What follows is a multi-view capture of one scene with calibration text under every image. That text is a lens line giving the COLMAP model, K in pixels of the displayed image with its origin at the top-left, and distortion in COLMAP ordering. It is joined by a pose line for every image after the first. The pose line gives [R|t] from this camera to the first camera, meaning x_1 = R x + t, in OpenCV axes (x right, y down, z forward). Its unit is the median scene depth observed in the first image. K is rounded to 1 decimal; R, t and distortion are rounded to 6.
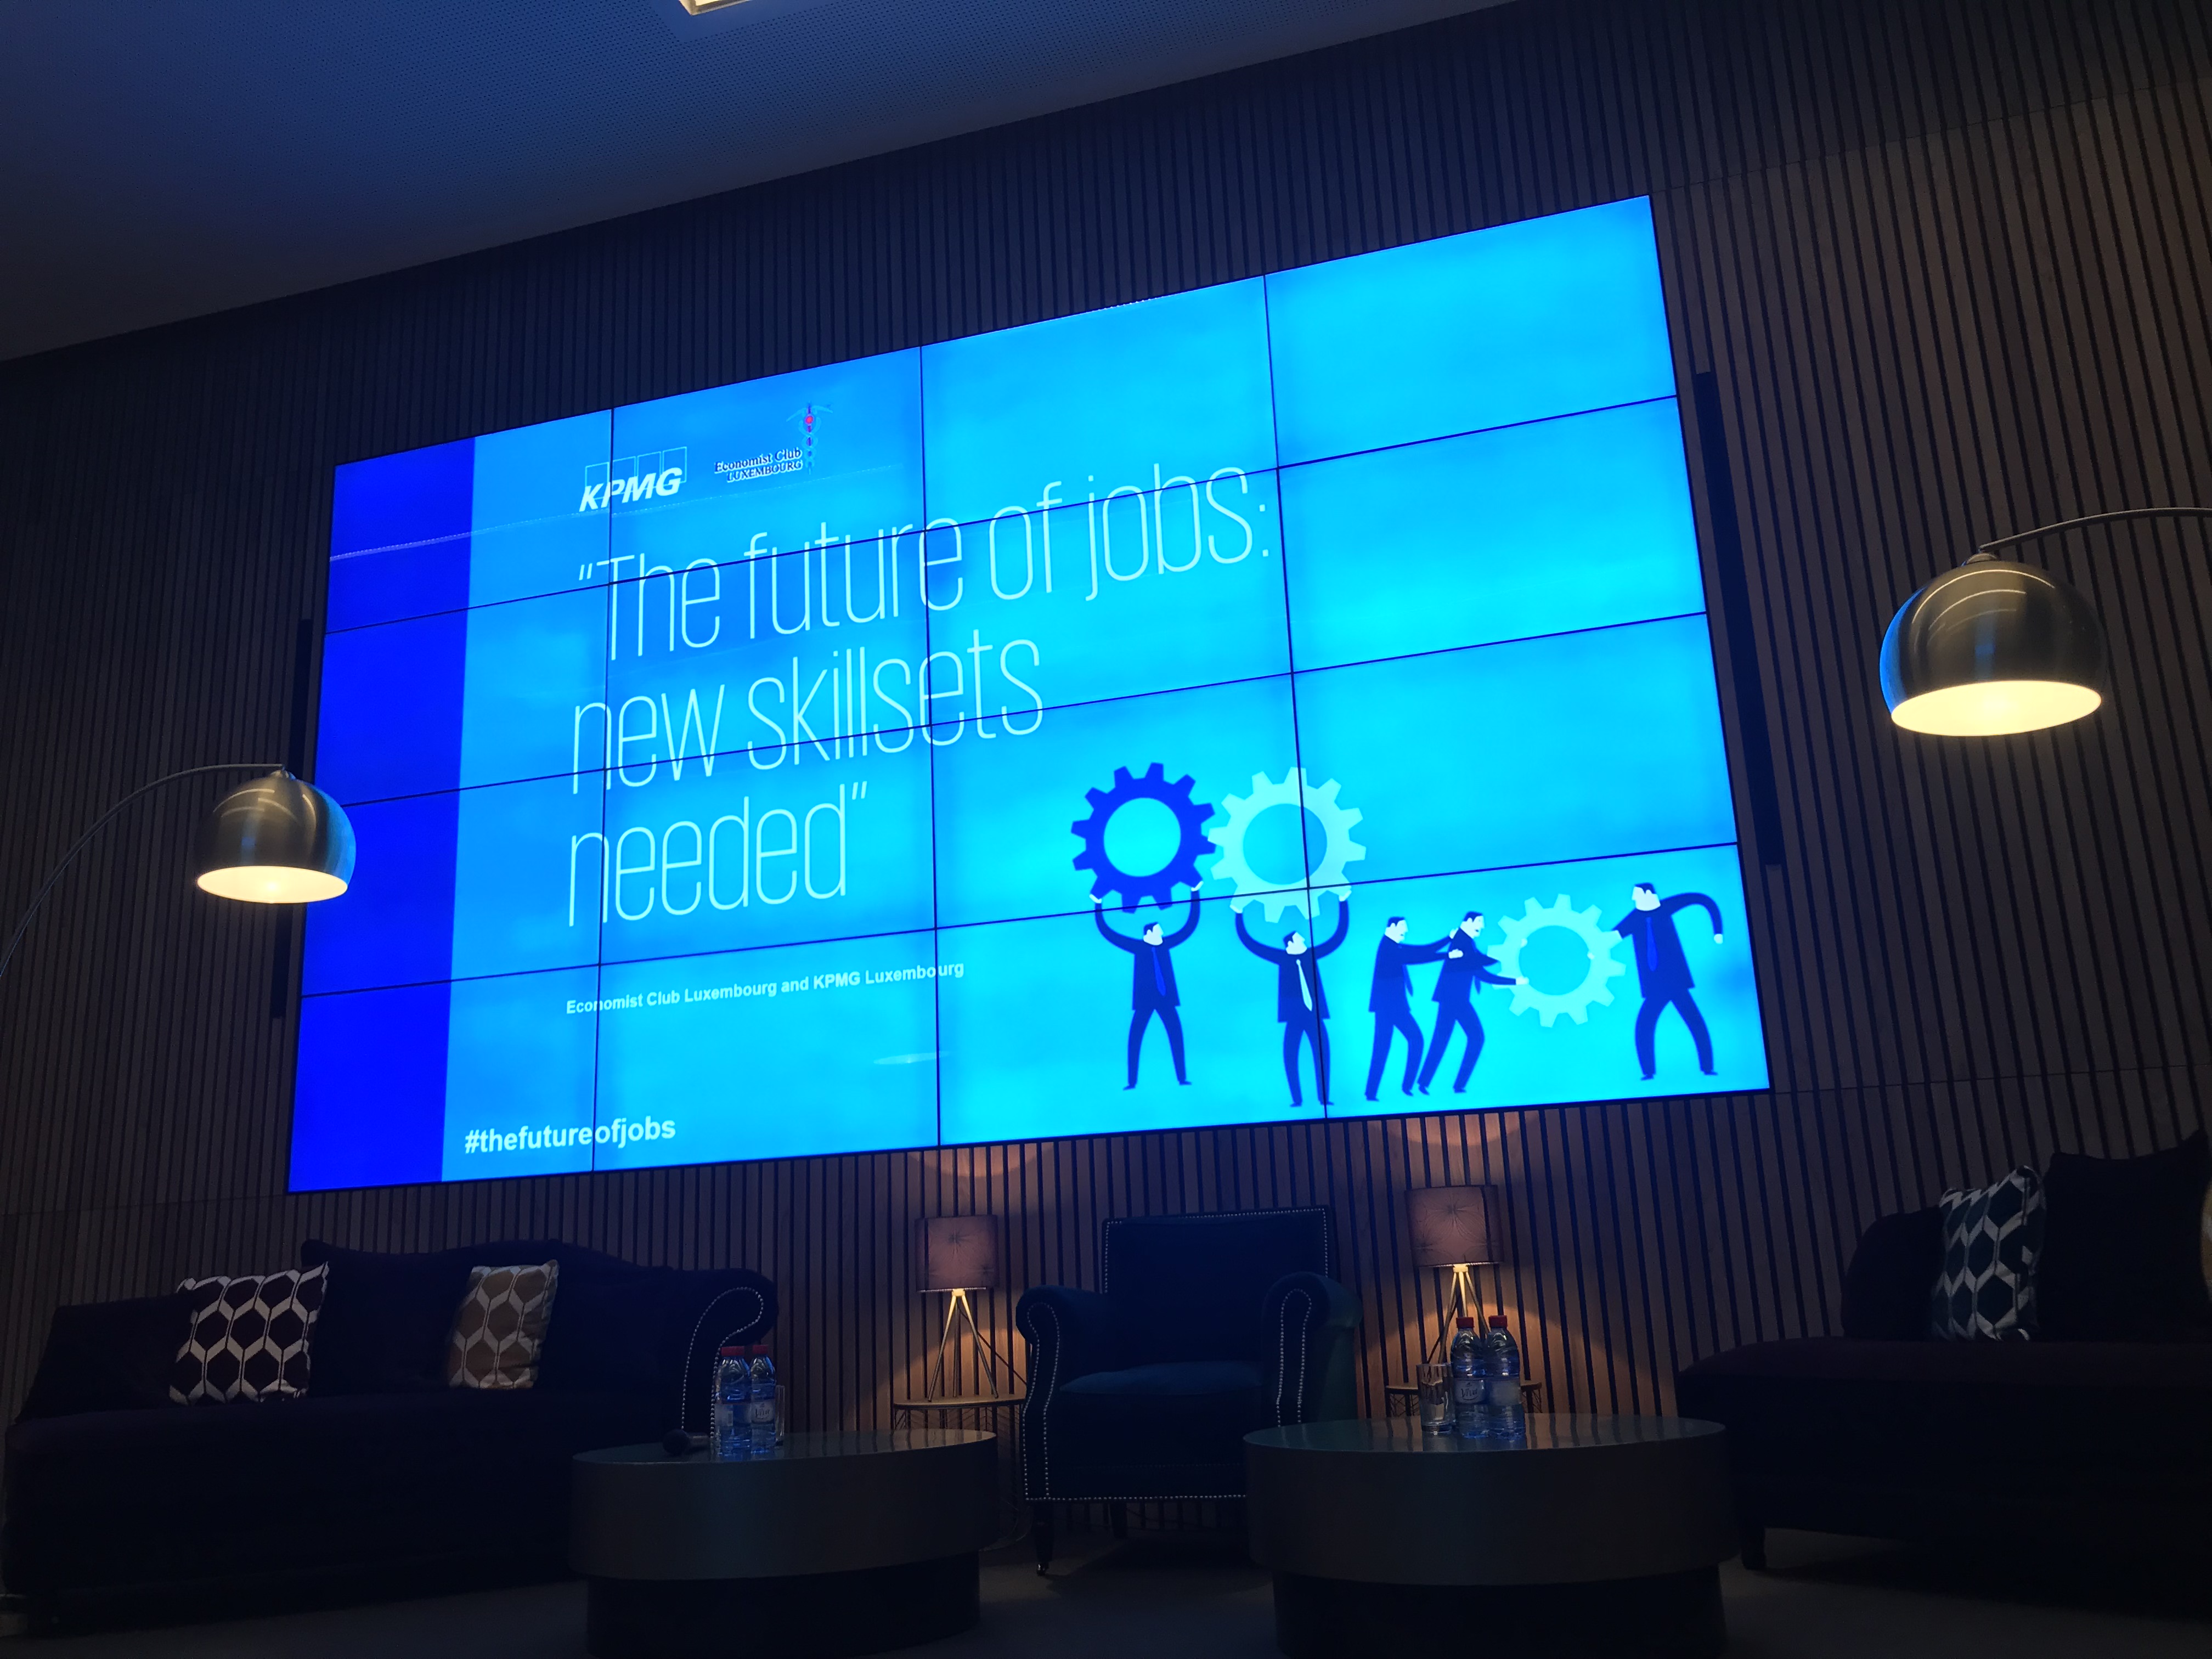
lens RADIAL K [[1800.3, 0, 1096.7], [0, 1800.3, 821.2], [0, 0, 1]] dist [0.012715, 0.008260]
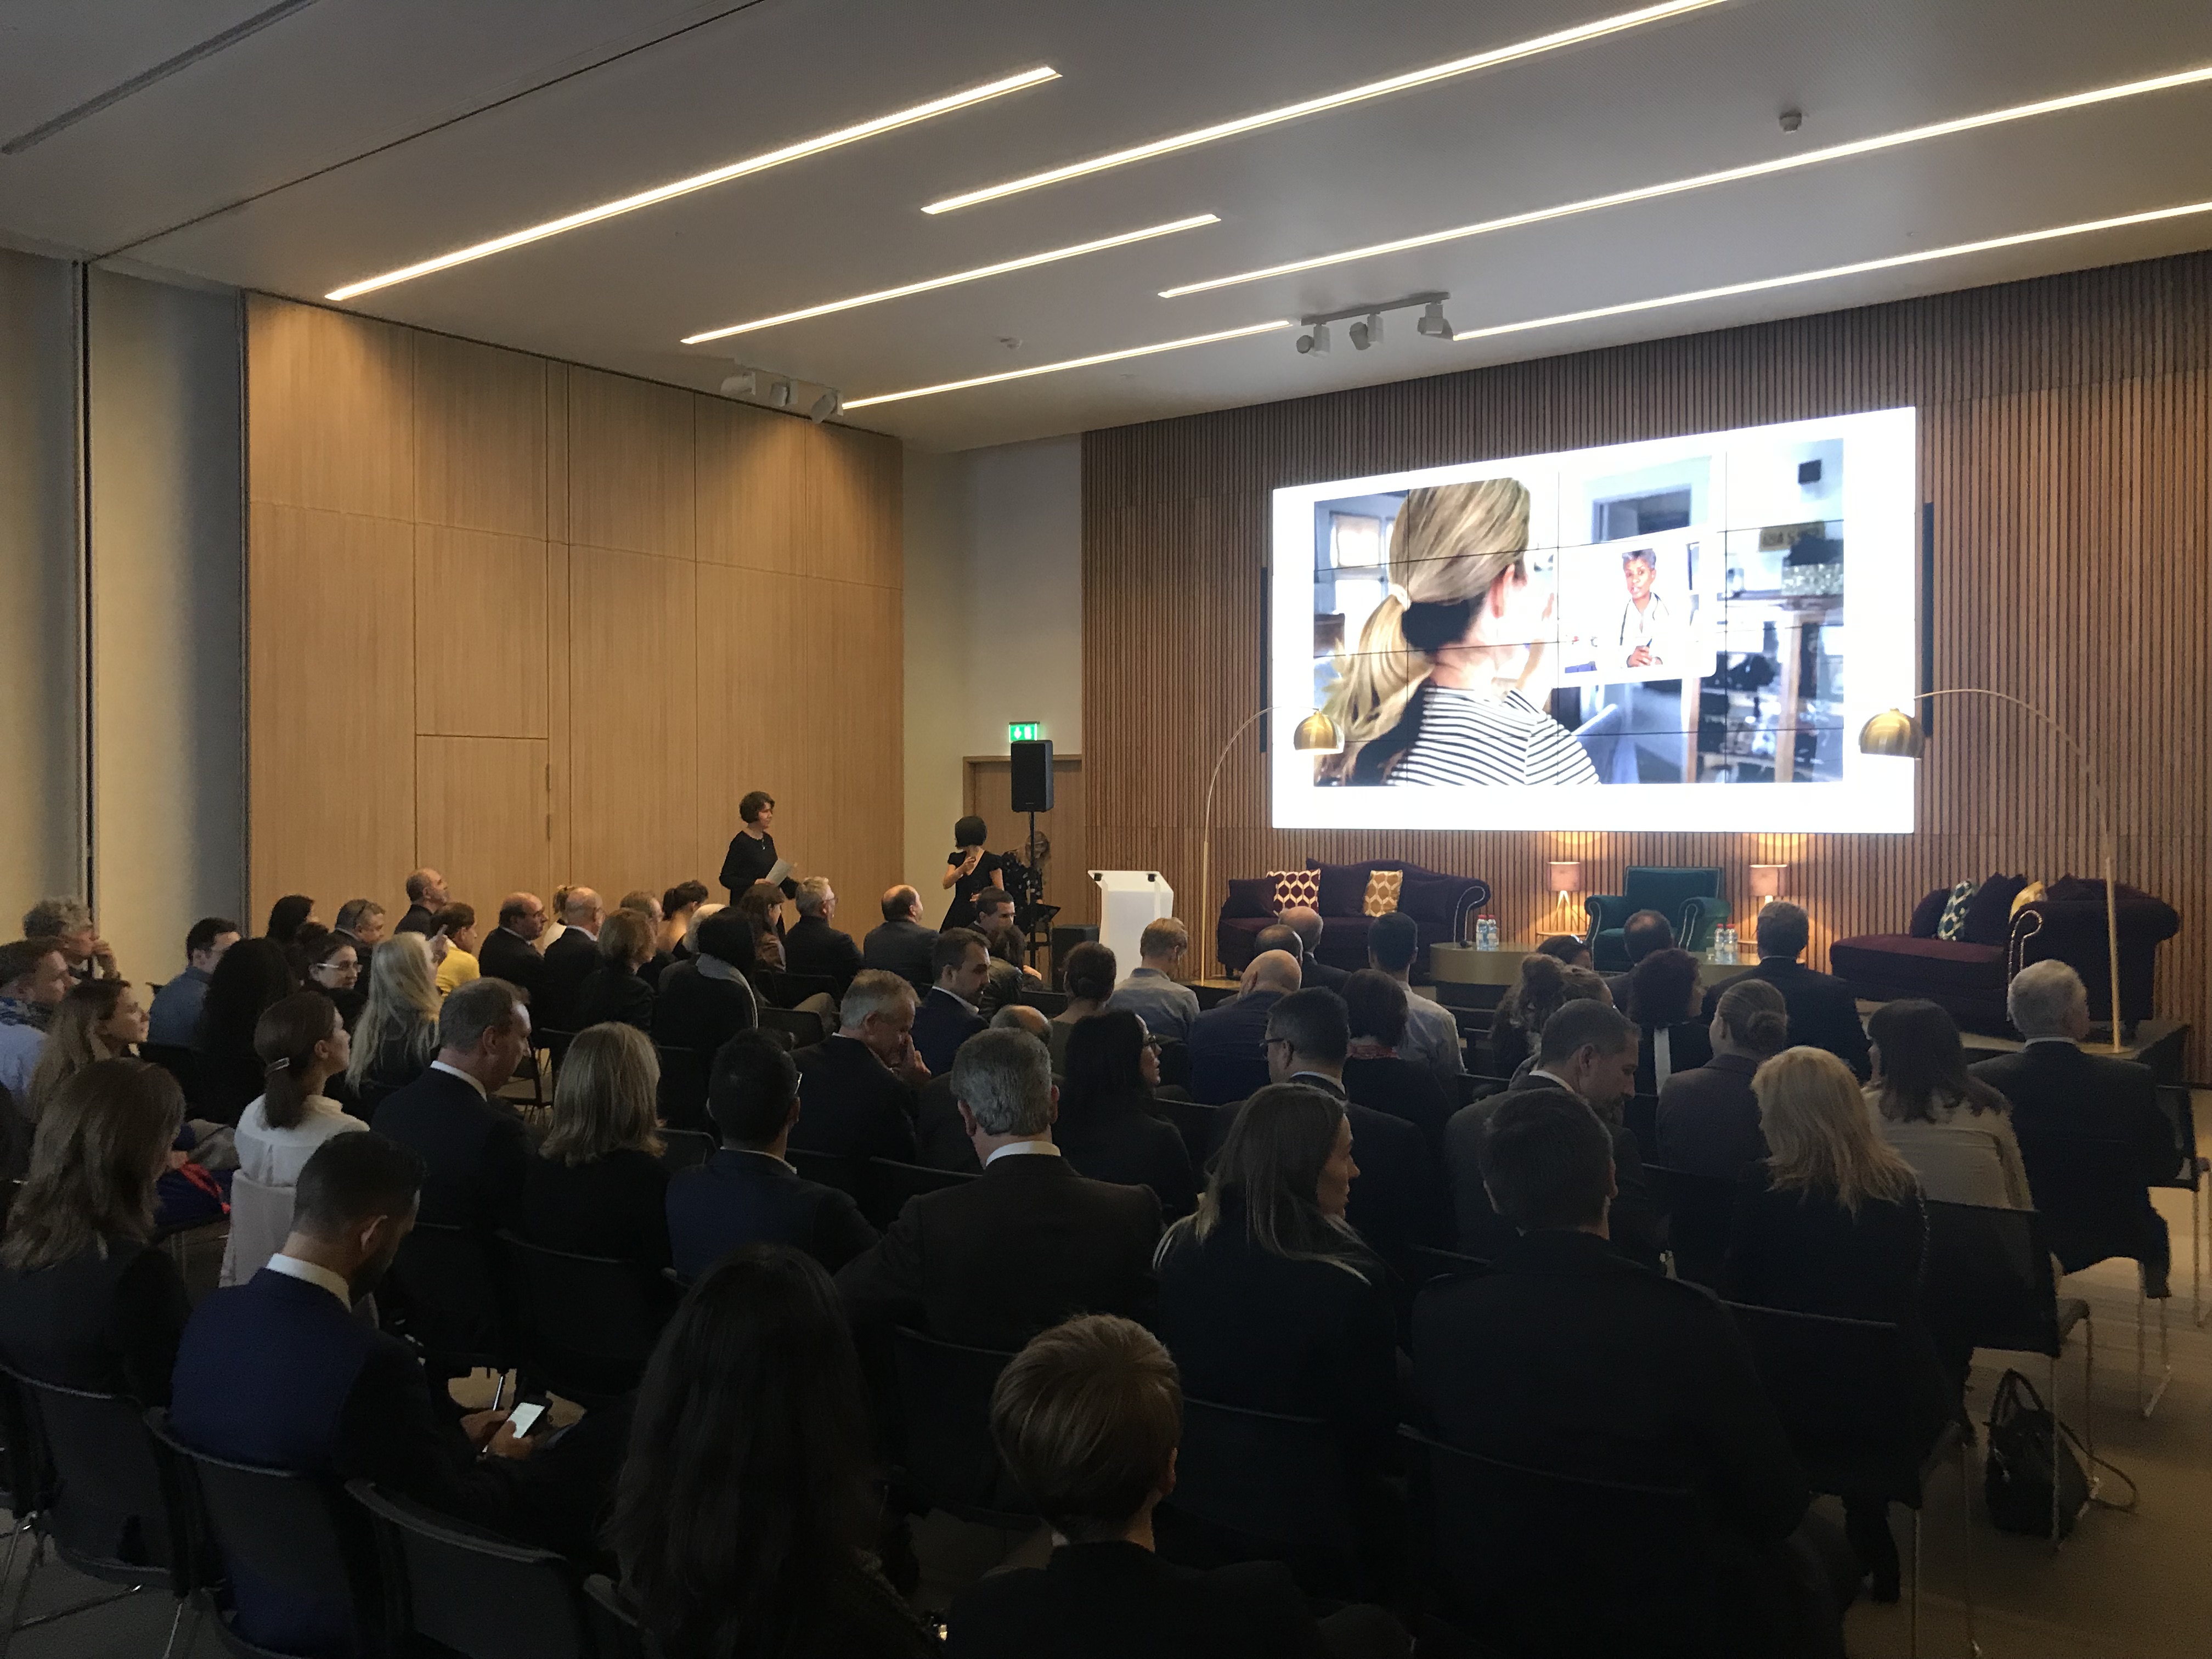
lens RADIAL K [[1800.3, 0, 1096.7], [0, 1800.3, 821.2], [0, 0, 1]] dist [0.012715, 0.008260]
pose [[0.939083, 0.044008, -0.340861, 0.171874], [0.049286, 0.964274, 0.260280, -0.544221], [0.340137, -0.261224, 0.903365, -1.531943]]
